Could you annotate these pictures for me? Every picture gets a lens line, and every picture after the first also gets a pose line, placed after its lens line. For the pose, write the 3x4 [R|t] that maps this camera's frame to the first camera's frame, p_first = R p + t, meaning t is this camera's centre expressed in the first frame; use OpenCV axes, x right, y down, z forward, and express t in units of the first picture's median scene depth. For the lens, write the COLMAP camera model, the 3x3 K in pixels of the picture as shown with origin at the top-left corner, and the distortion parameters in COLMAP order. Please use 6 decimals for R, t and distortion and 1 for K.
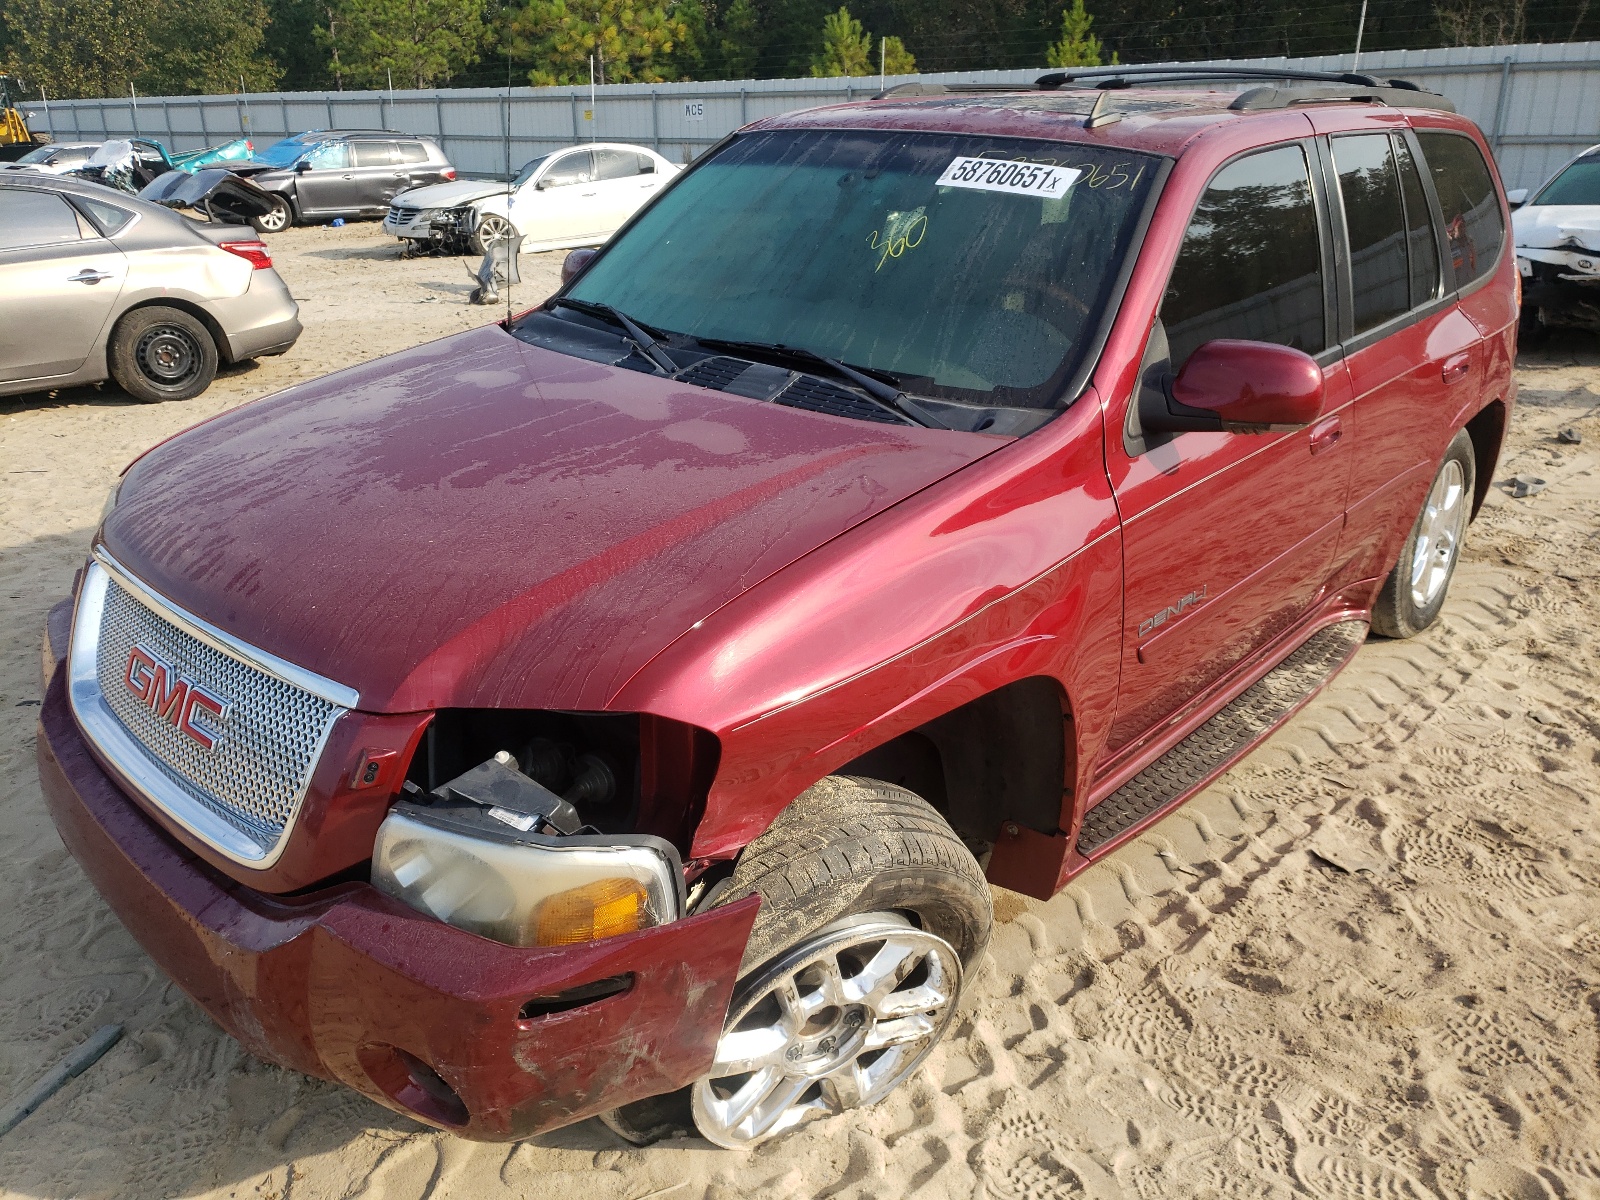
lens RADIAL K [[1273.3, 0, 783.1], [0, 1273.3, 606.4], [0, 0, 1]] dist [-0.001805, 0.027328]
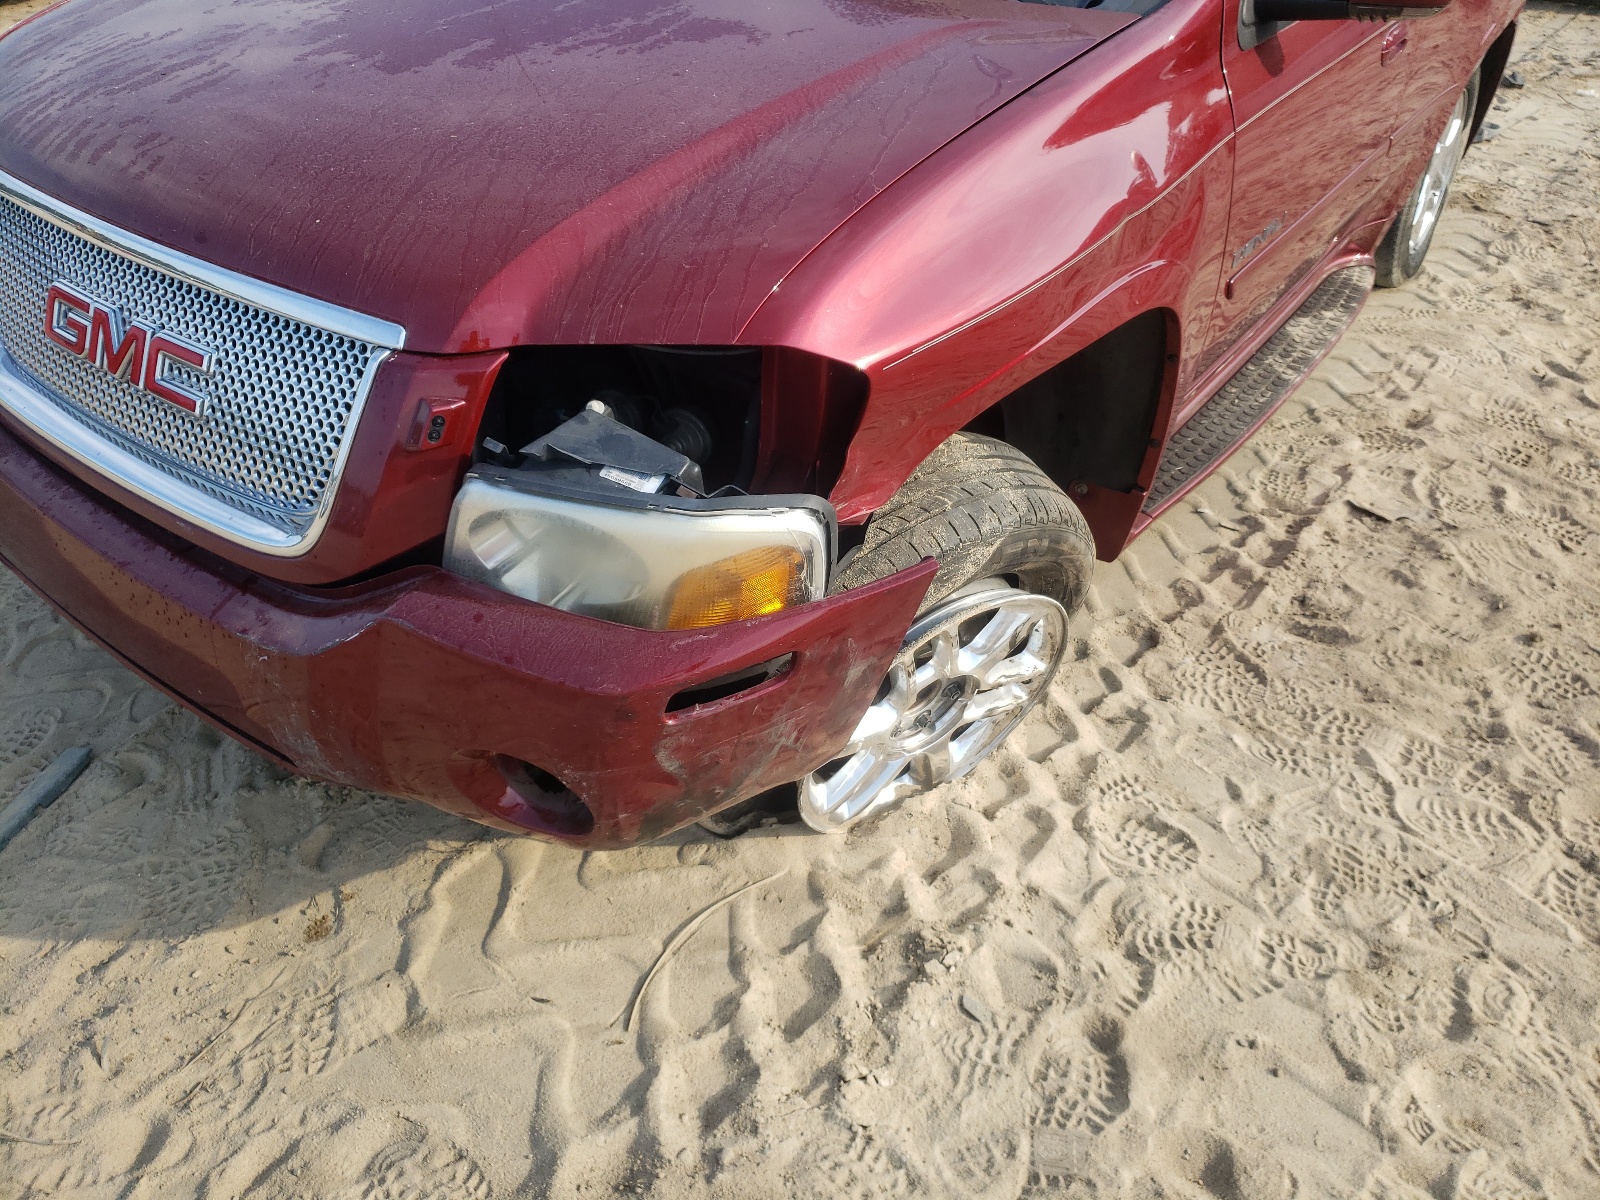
lens RADIAL K [[1273.3, 0, 815.3], [0, 1273.3, 587.1], [0, 0, 1]] dist [-0.001805, 0.027328]
pose [[0.989734, -0.045523, 0.135481, -0.162294], [0.013729, 0.973817, 0.226919, 0.039650], [-0.142264, -0.222730, 0.964444, 0.144172]]
